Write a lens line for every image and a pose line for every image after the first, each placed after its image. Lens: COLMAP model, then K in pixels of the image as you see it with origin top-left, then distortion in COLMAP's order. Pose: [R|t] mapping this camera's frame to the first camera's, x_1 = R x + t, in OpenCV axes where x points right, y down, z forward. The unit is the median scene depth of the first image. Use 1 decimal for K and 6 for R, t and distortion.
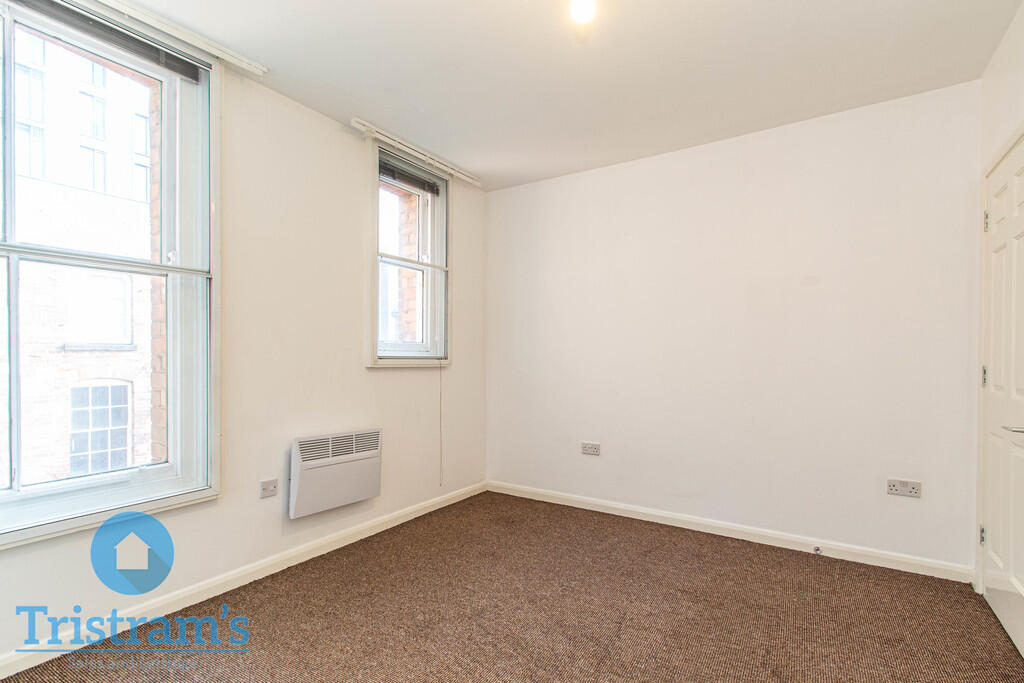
lens RADIAL K [[468.6, 0, 526.1], [0, 468.6, 359.9], [0, 0, 1]] dist [-0.000238, -0.001068]
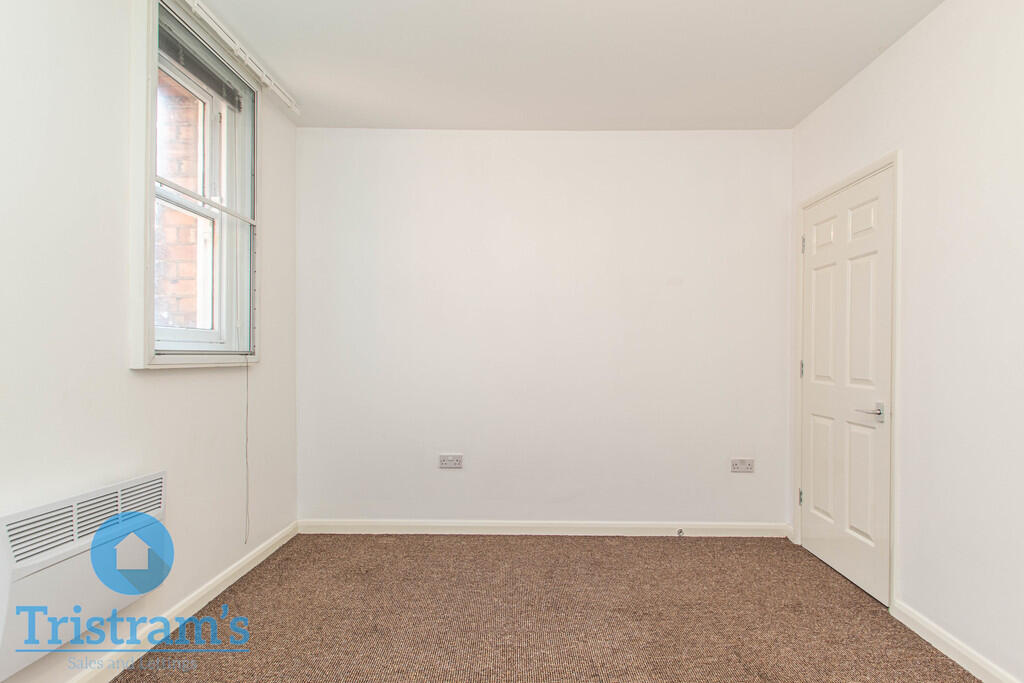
lens RADIAL K [[480.2, 0, 530.1], [0, 480.2, 353.4], [0, 0, 1]] dist [0.001291, -0.000547]
pose [[0.847099, 0.000435, 0.531435, -0.227880], [0.000003, 1.000000, -0.000825, -0.003438], [-0.531435, 0.000701, 0.847099, 0.223588]]
